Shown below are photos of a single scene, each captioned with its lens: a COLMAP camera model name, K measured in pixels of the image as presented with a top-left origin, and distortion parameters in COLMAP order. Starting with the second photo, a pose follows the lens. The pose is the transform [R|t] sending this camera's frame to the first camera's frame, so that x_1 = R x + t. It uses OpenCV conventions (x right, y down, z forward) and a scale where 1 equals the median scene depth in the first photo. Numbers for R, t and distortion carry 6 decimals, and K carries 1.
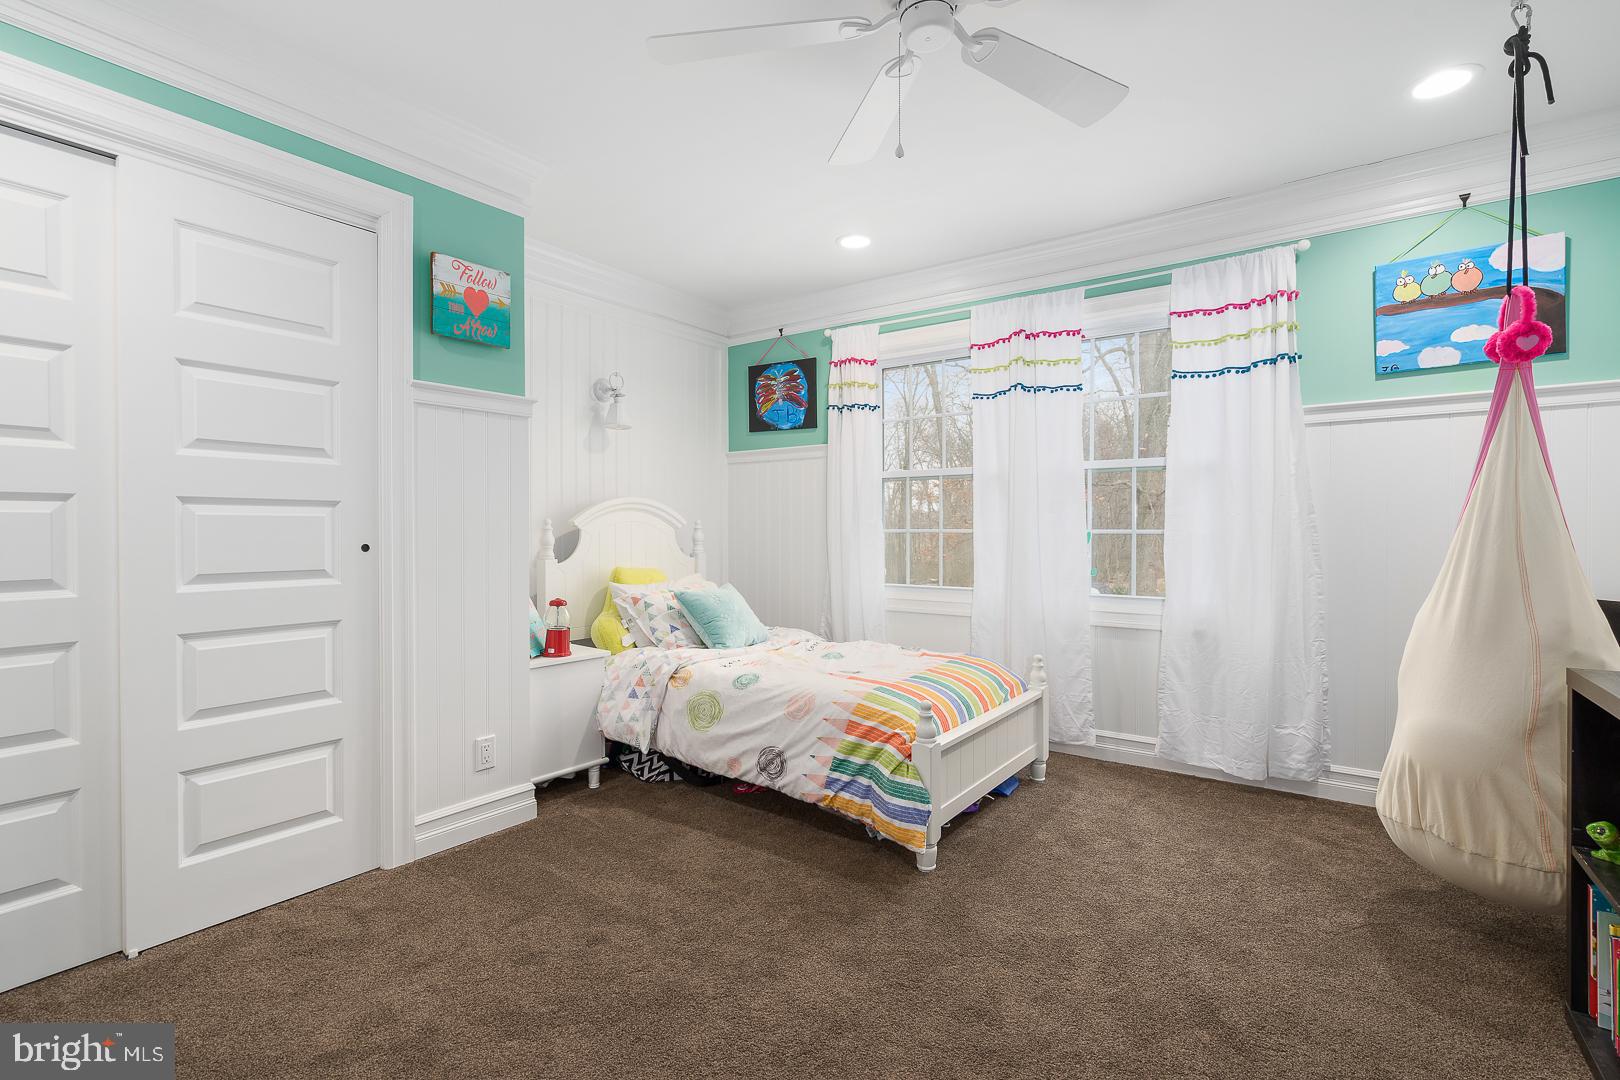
lens RADIAL K [[753.0, 0, 802.8], [0, 753.0, 550.1], [0, 0, 1]] dist [0.005169, 0.001307]
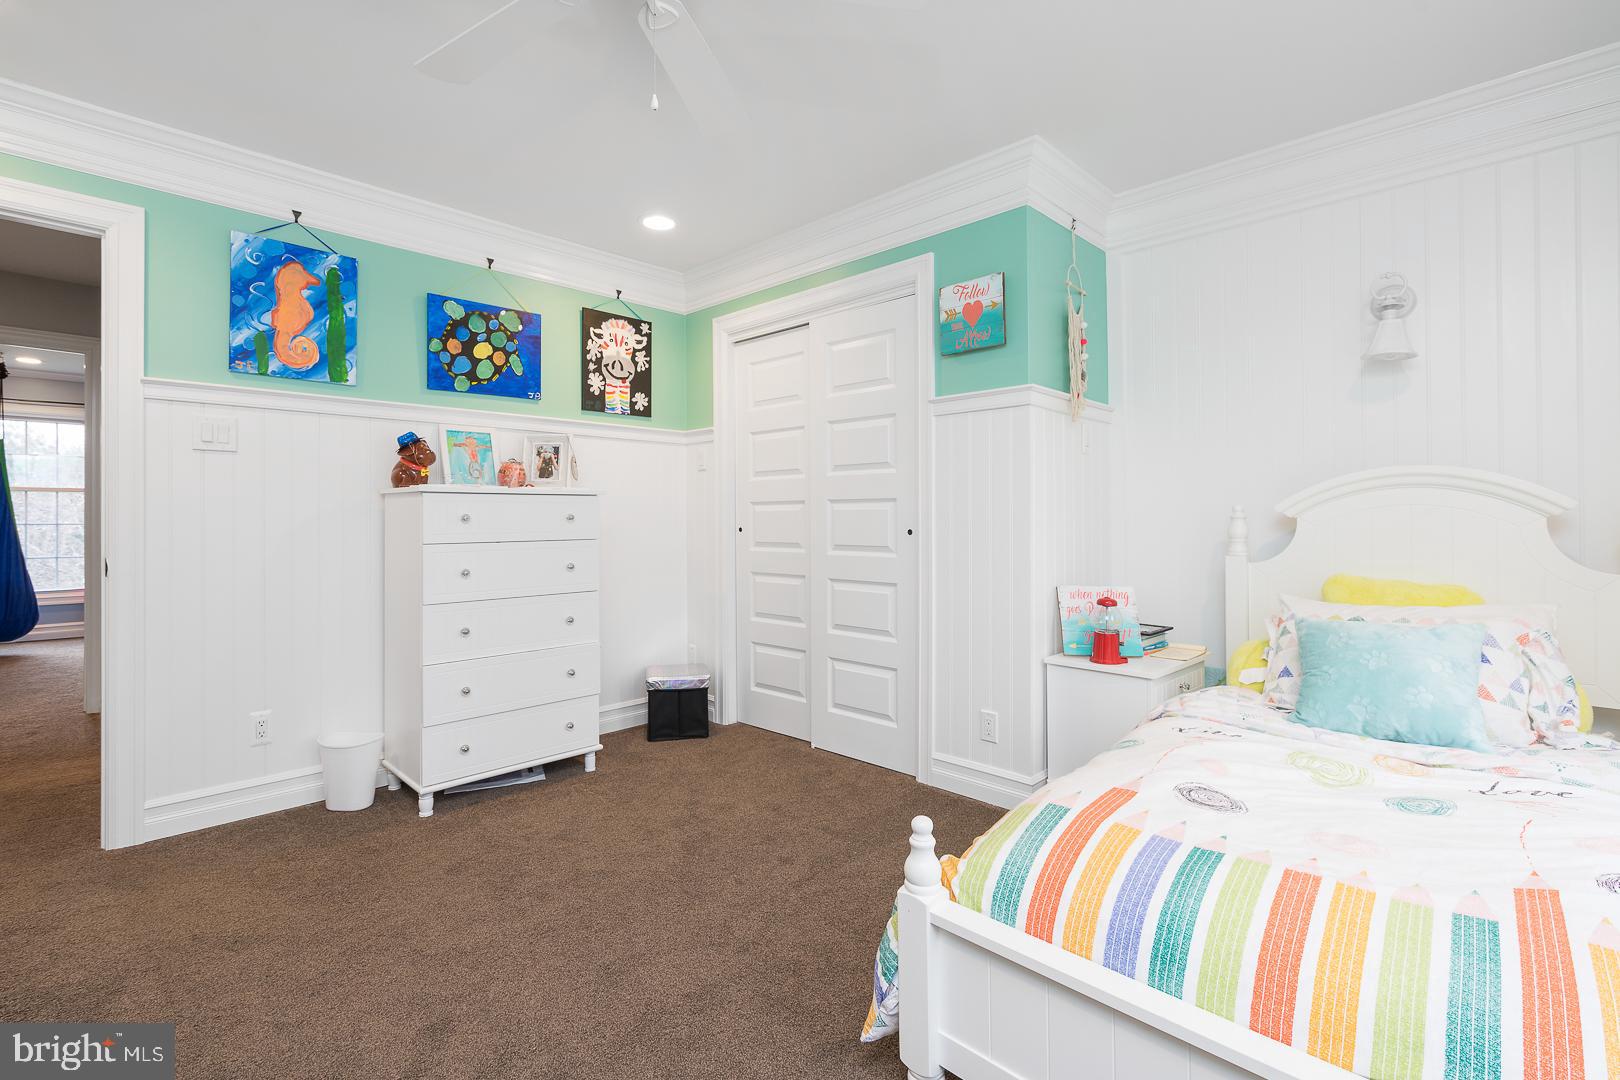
lens RADIAL K [[745.1, 0, 809.5], [0, 745.1, 533.7], [0, 0, 1]] dist [-0.000804, 0.000021]
pose [[-0.138806, 0.021899, -0.990077, 0.835536], [-0.025231, 0.999353, 0.025641, -0.032667], [0.989998, 0.028540, -0.138163, 1.111095]]
